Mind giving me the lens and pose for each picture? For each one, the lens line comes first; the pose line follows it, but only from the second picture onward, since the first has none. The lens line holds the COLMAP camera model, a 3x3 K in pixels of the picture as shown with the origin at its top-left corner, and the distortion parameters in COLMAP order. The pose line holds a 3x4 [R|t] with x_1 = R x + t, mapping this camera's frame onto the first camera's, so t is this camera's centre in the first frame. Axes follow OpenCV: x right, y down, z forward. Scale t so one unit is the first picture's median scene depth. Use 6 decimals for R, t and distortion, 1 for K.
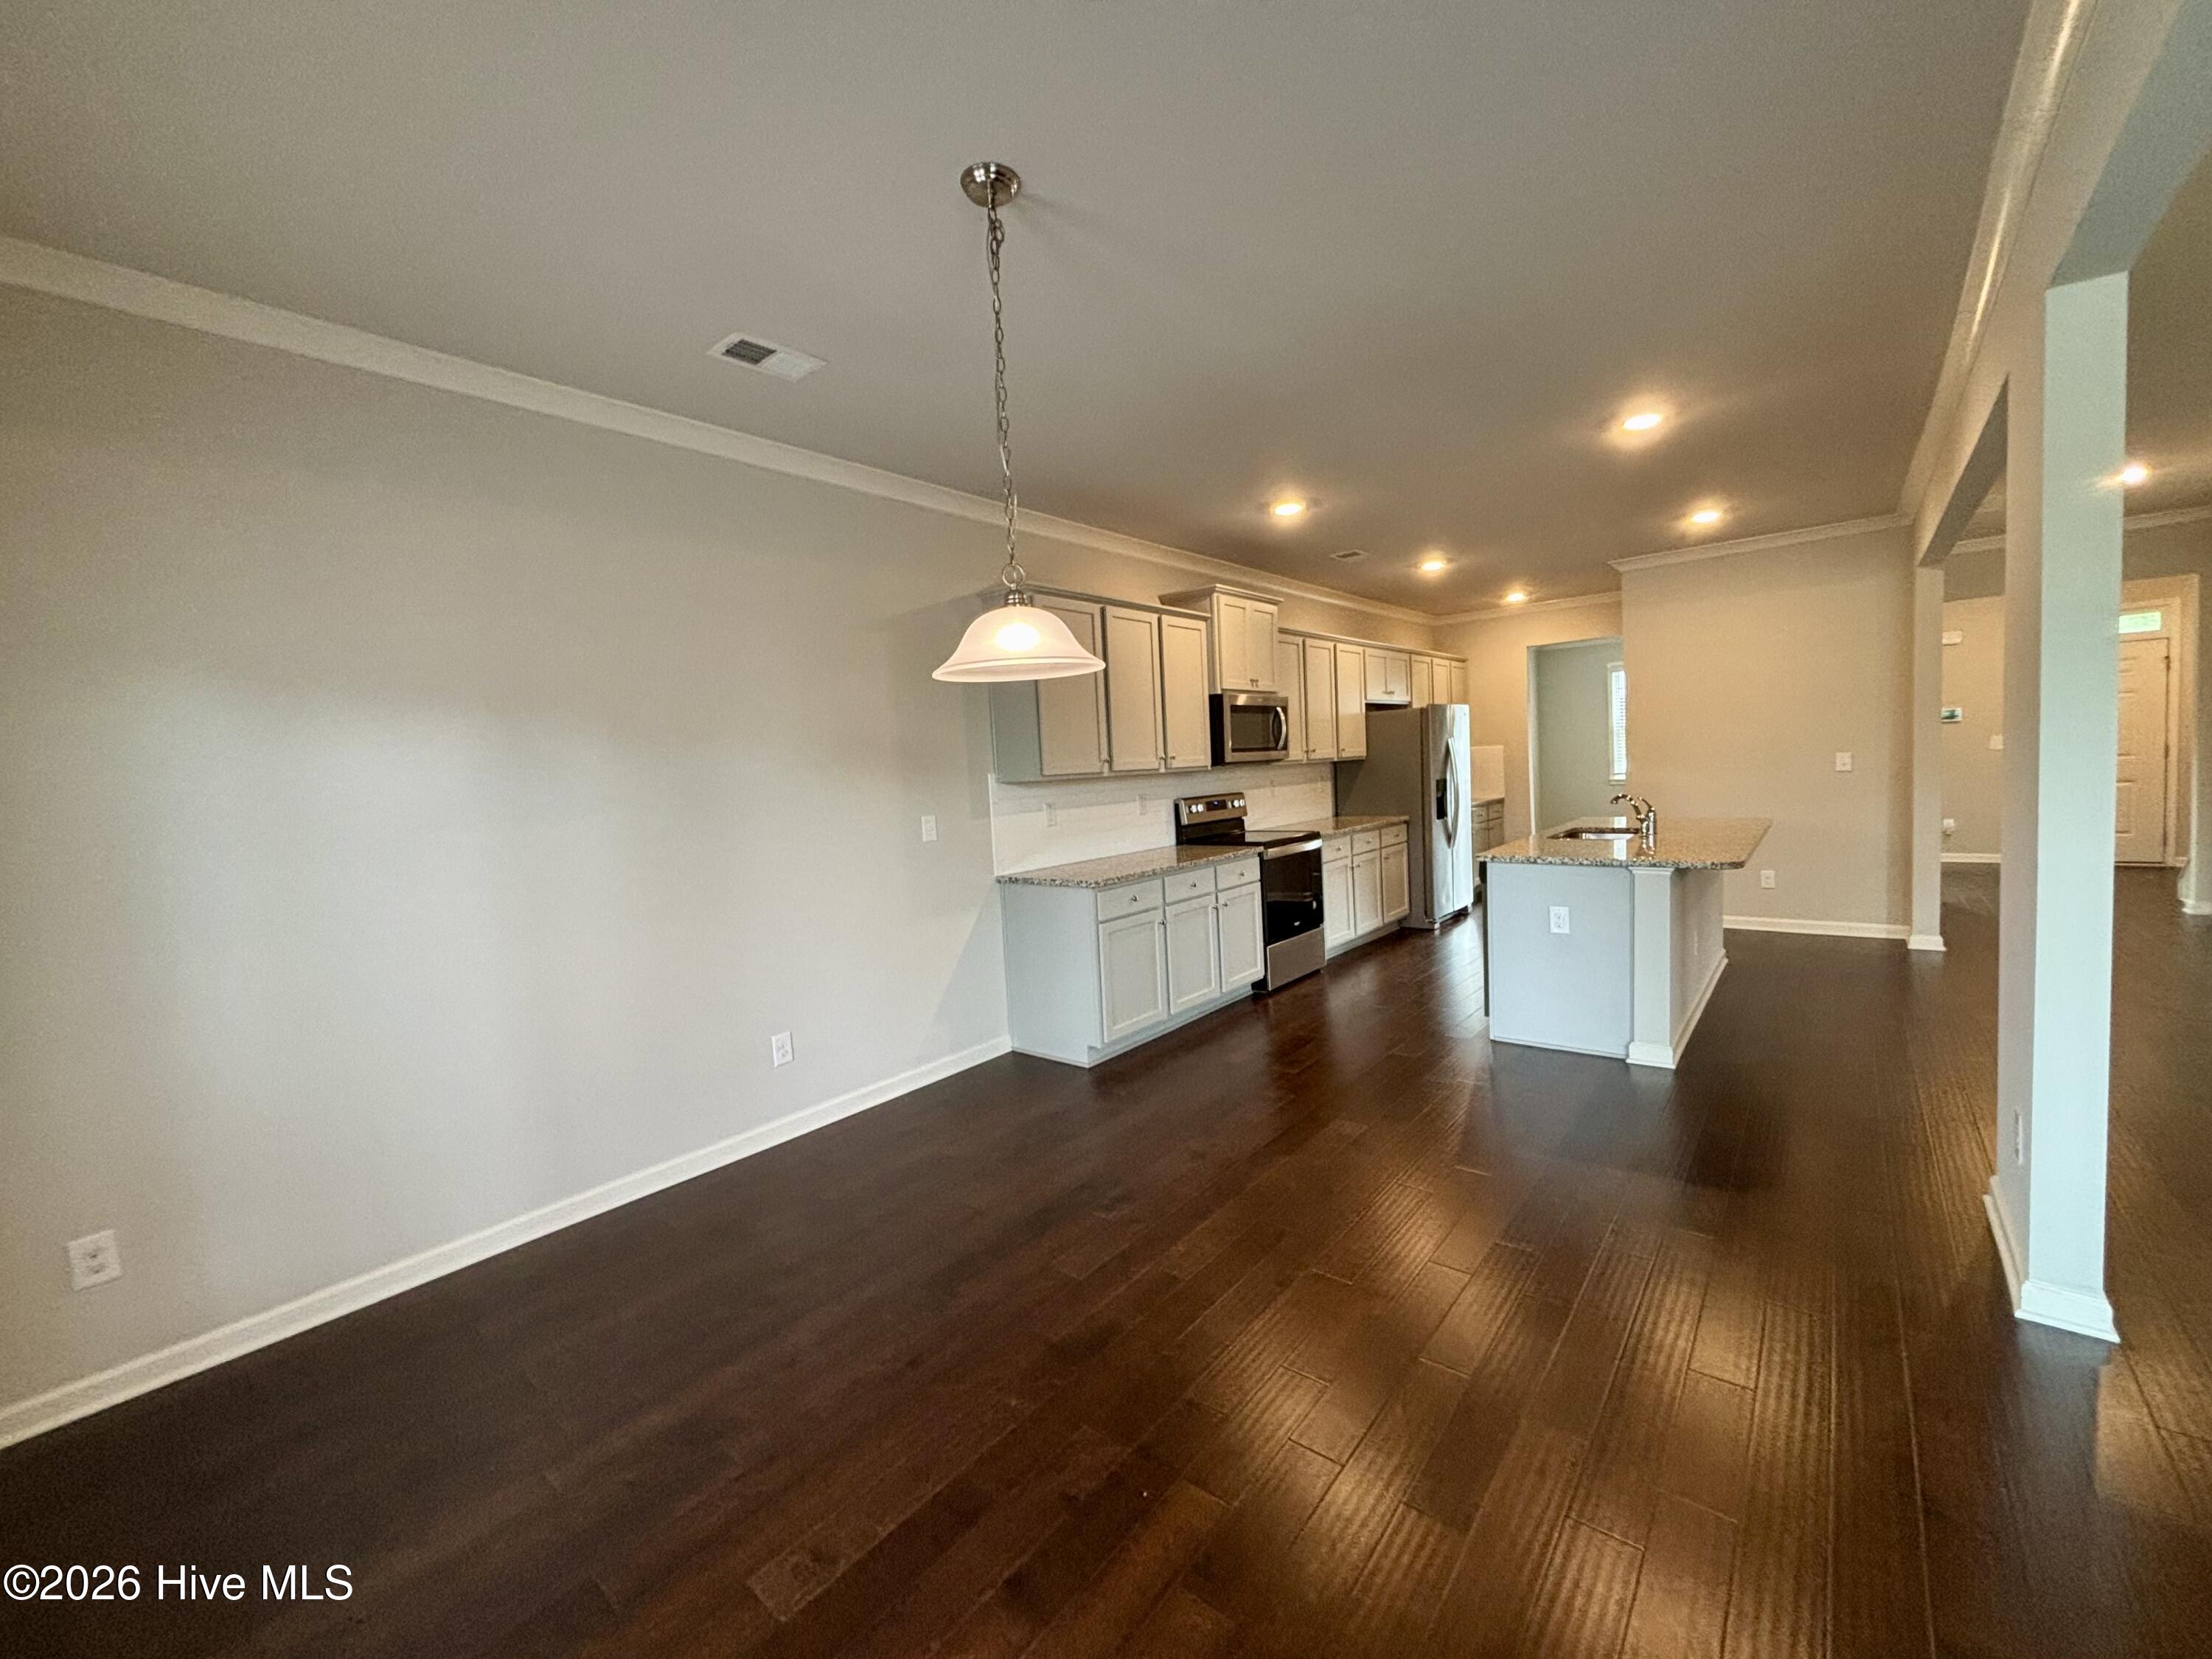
lens RADIAL K [[889.2, 0, 1106.6], [0, 889.2, 825.8], [0, 0, 1]] dist [0.000137, -0.001037]
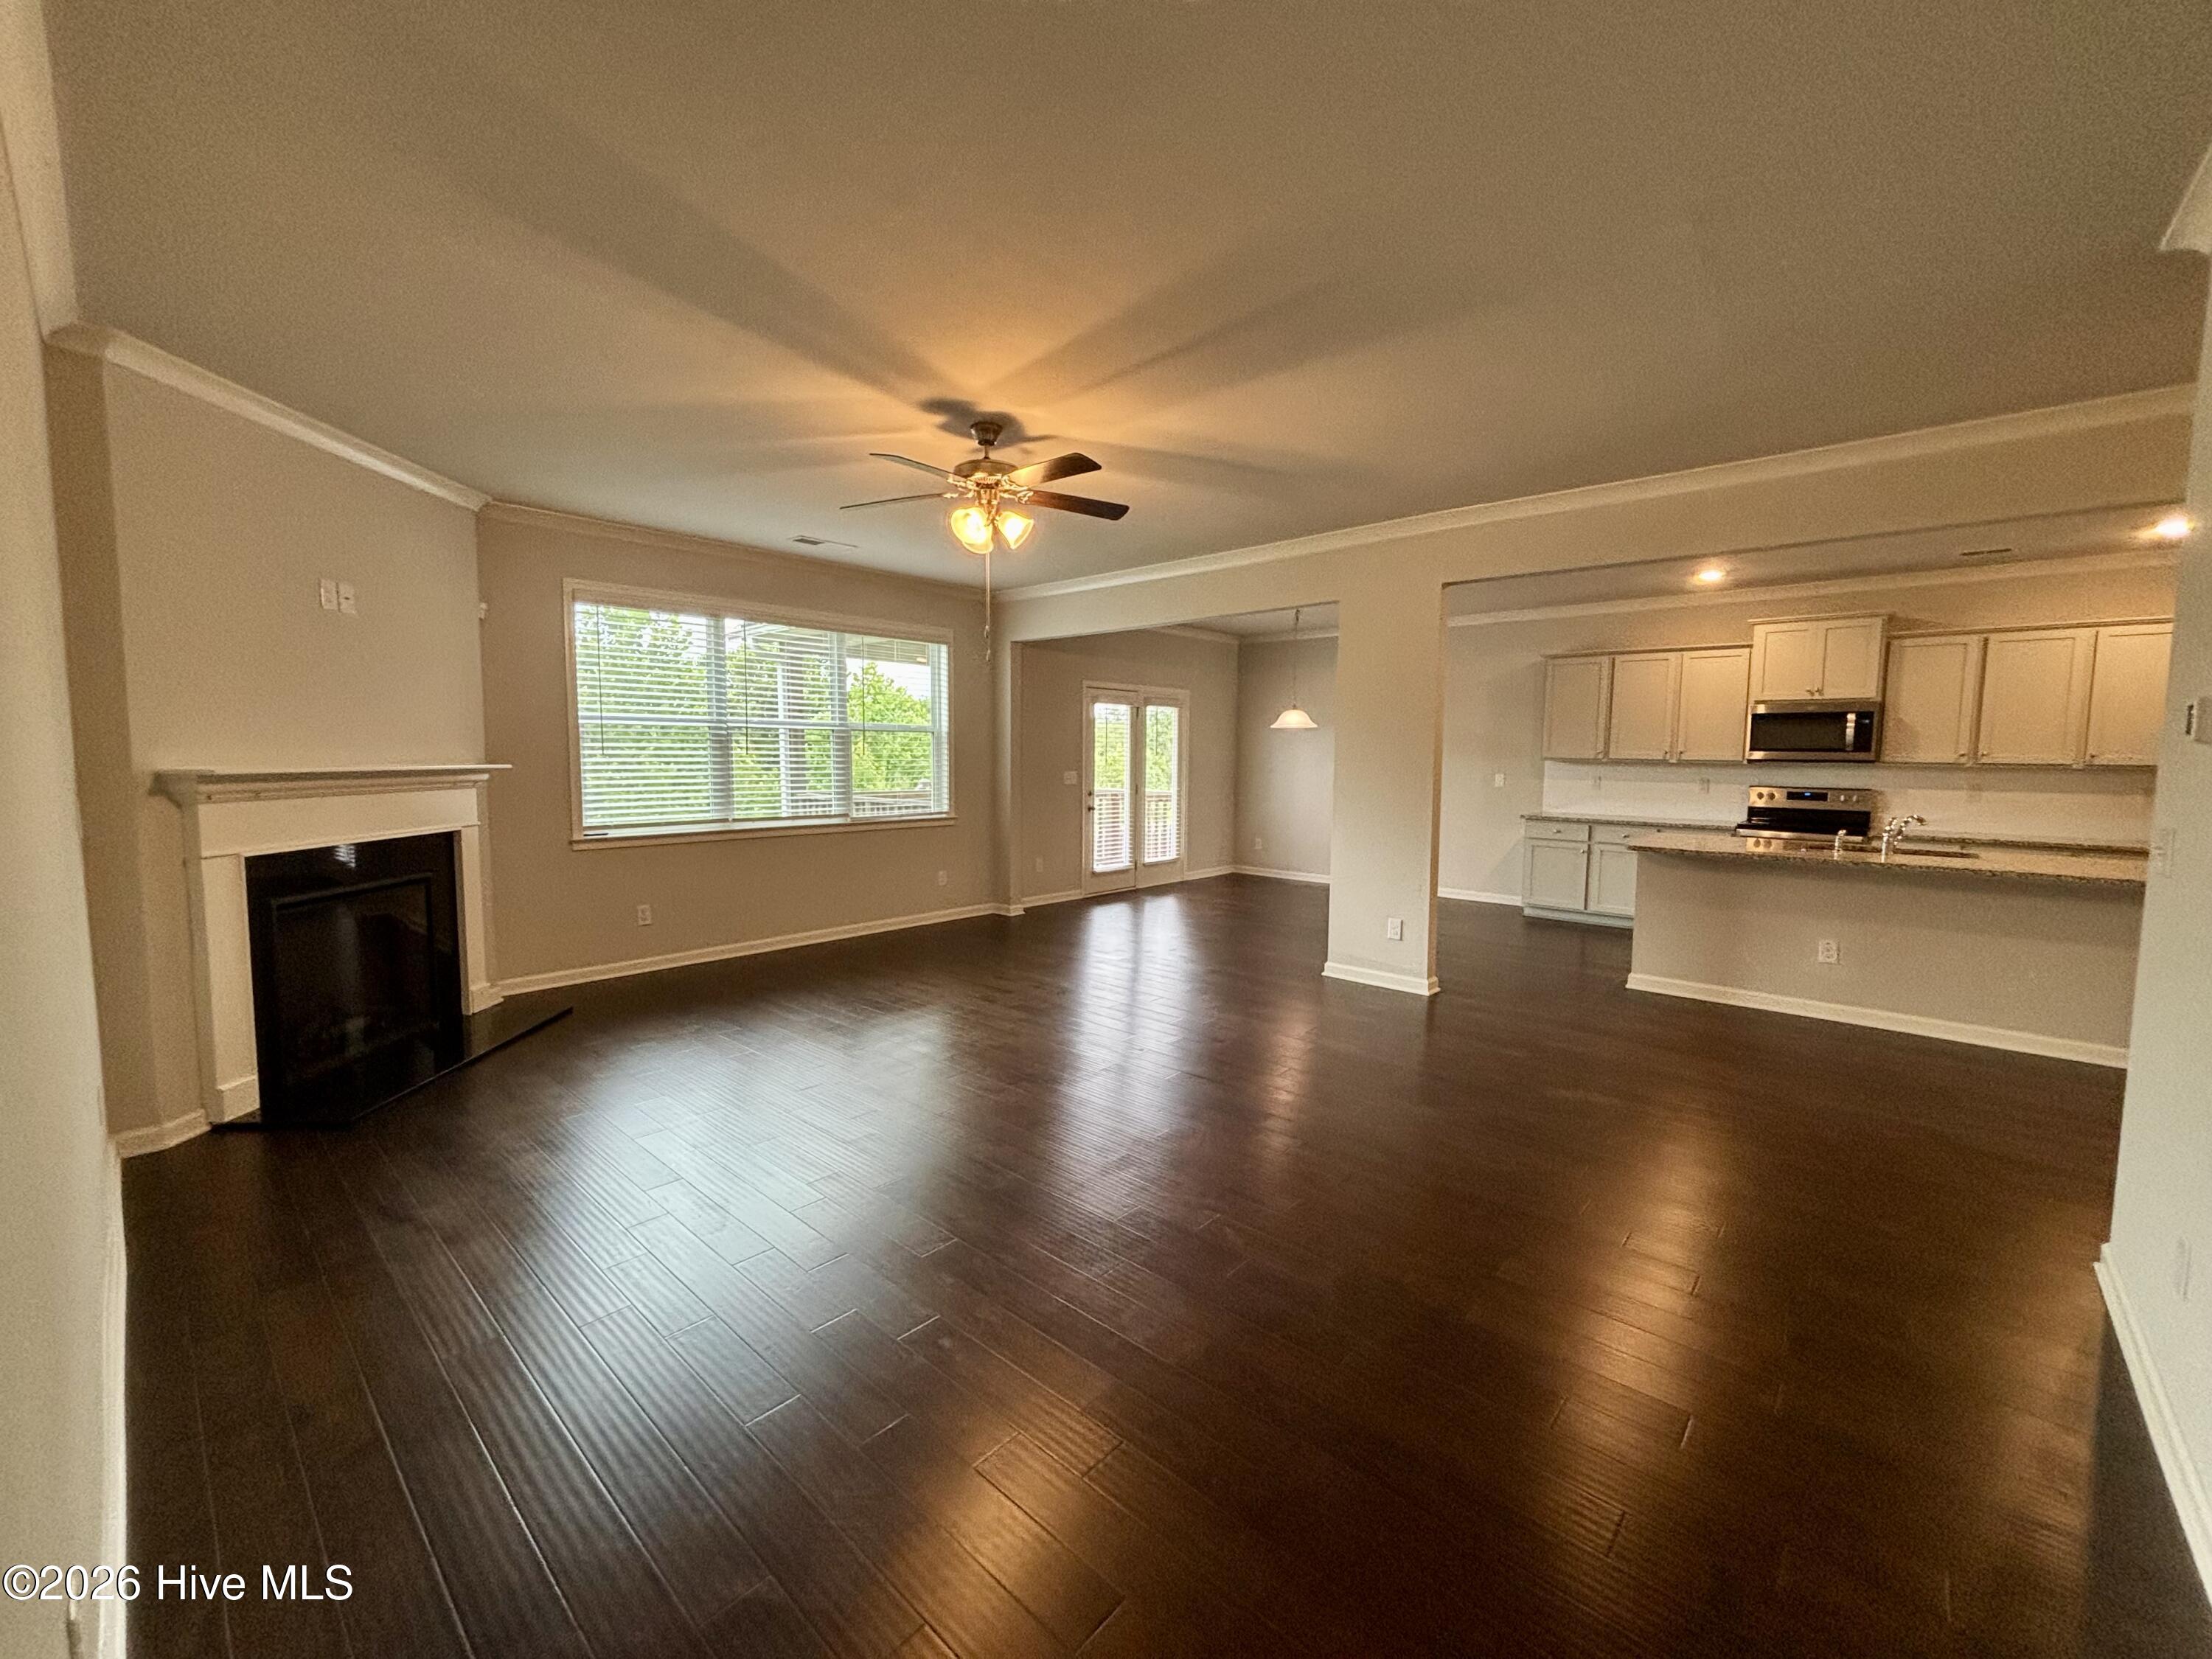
lens RADIAL K [[889.2, 0, 1106.6], [0, 889.2, 825.8], [0, 0, 1]] dist [0.000137, -0.001037]
pose [[-0.055810, 0.134853, -0.989293, 1.460606], [-0.074346, 0.987525, 0.138807, -0.085728], [0.995670, 0.081297, -0.045088, 0.155567]]
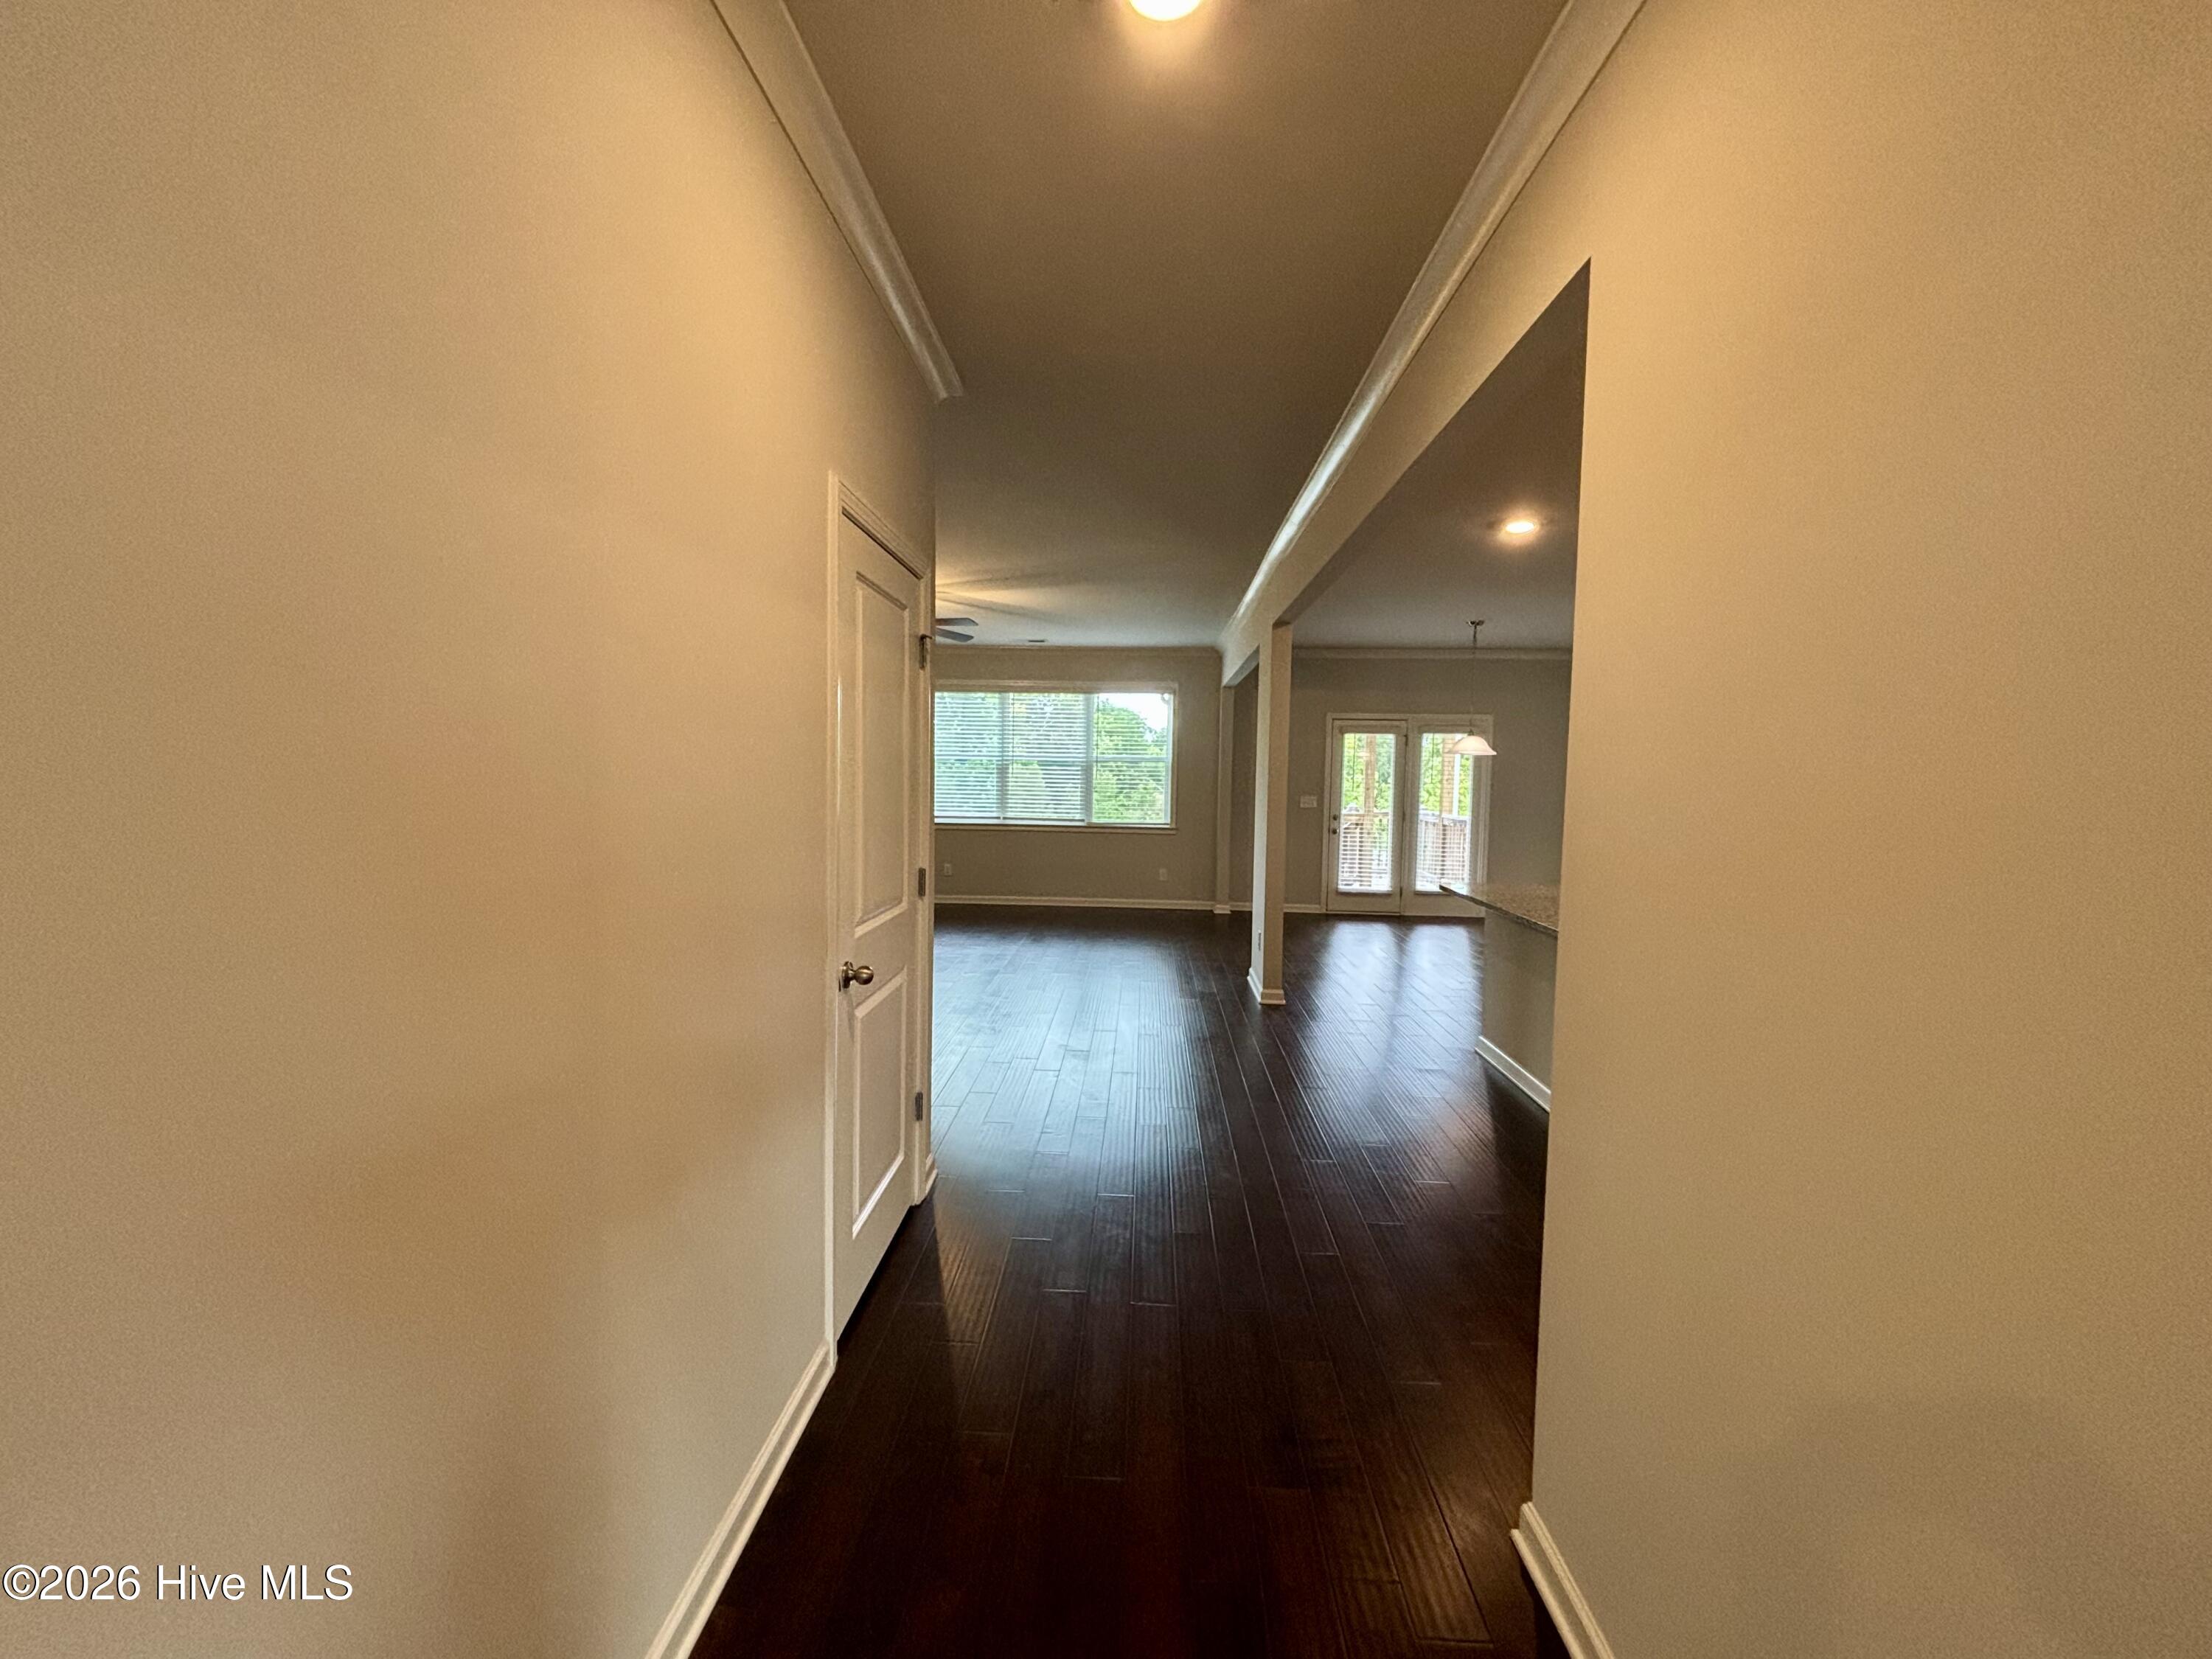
lens RADIAL K [[889.2, 0, 1106.6], [0, 889.2, 825.8], [0, 0, 1]] dist [0.000137, -0.001037]
pose [[-0.801395, 0.068347, -0.594217, 1.266296], [-0.017716, 0.990302, 0.137797, -0.134827], [0.597873, 0.120957, -0.792413, 1.168207]]
